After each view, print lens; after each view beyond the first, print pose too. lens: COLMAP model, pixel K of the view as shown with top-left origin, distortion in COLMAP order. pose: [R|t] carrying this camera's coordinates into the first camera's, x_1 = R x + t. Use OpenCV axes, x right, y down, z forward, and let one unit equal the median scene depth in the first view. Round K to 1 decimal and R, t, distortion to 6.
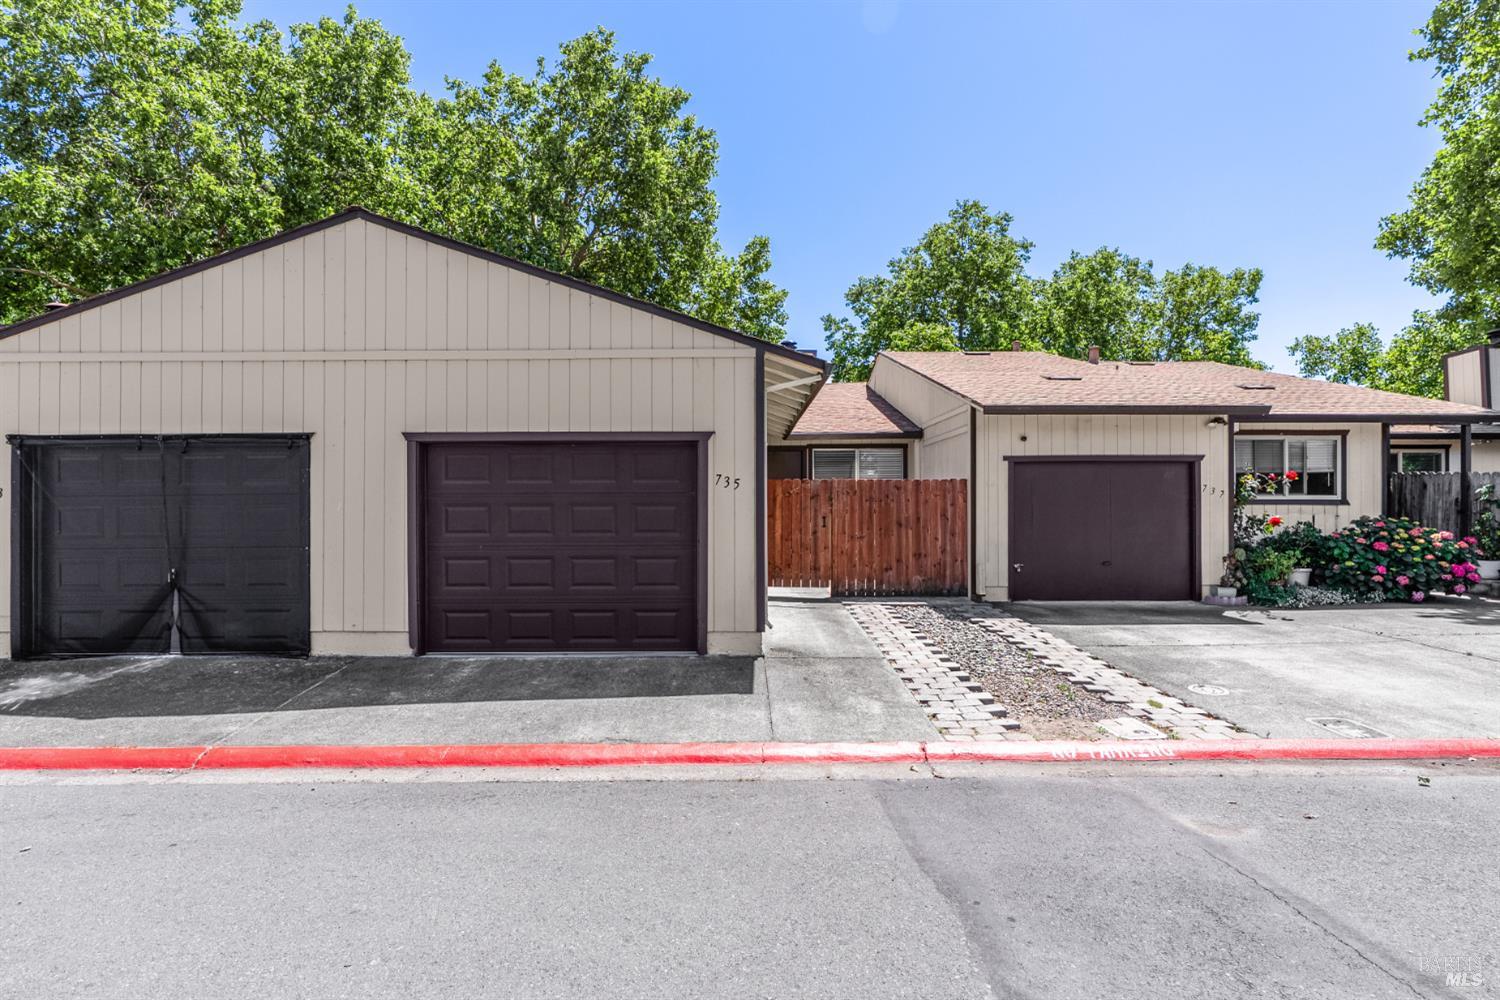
lens RADIAL K [[673.9, 0, 740.4], [0, 673.9, 493.1], [0, 0, 1]] dist [-0.006379, 0.000407]
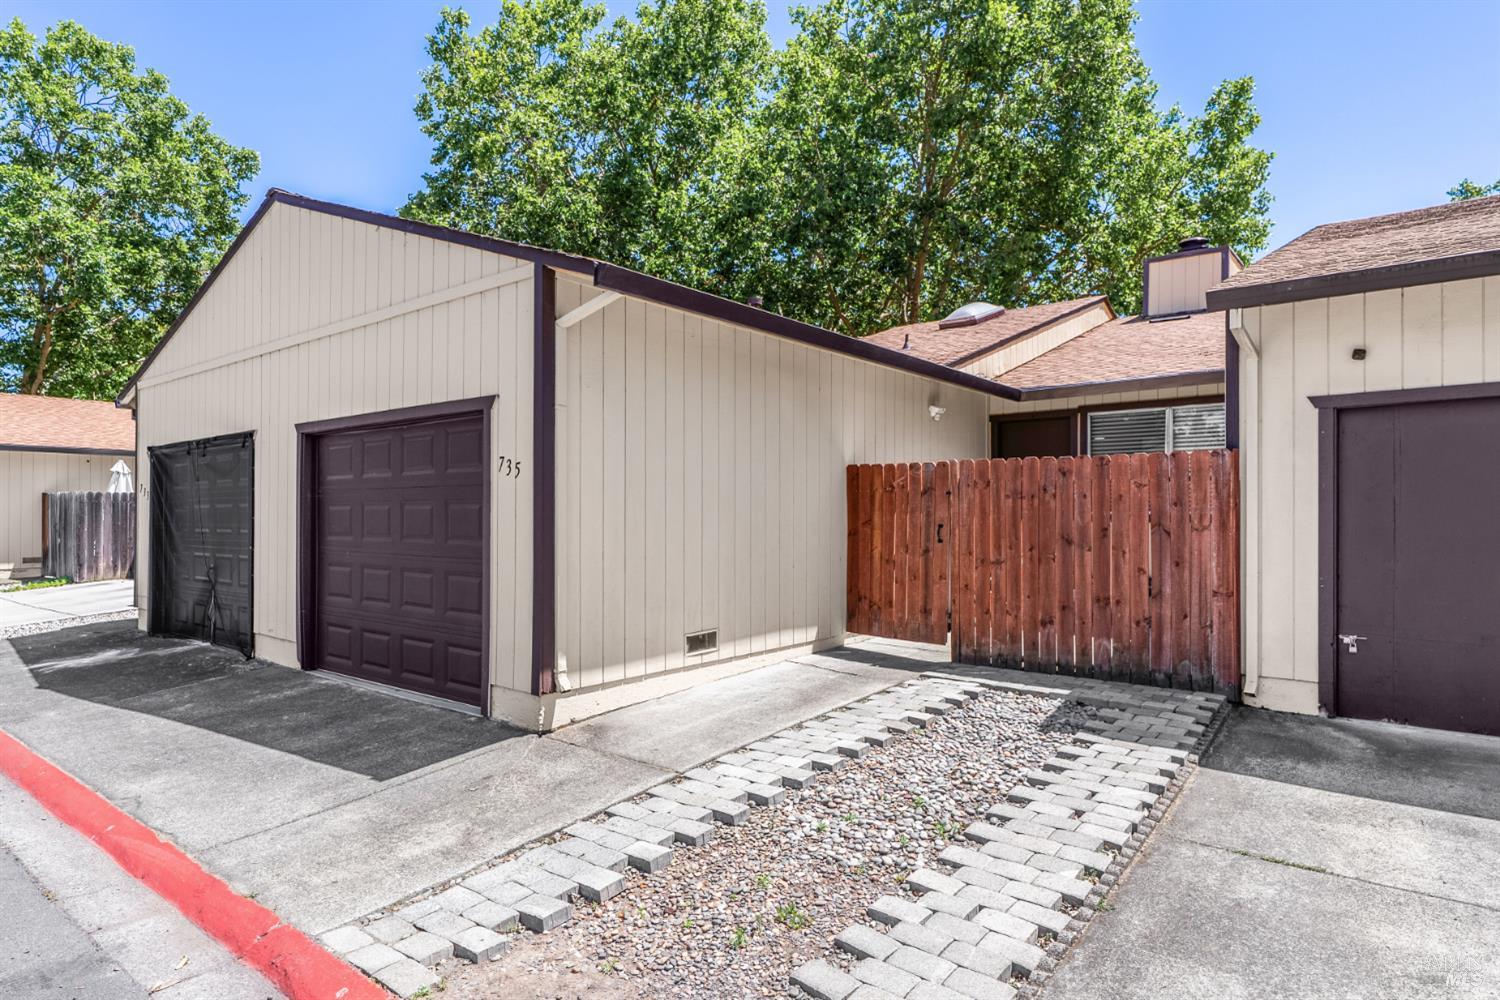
lens RADIAL K [[842.1, 0, 750.0], [0, 842.1, 500.0], [0, 0, 1]] dist [-0.002885, 0.000892]
pose [[0.784495, -0.006912, -0.620096, 0.453439], [0.008364, 0.999965, -0.000564, 0.012414], [0.620078, -0.004744, 0.784526, 0.317430]]
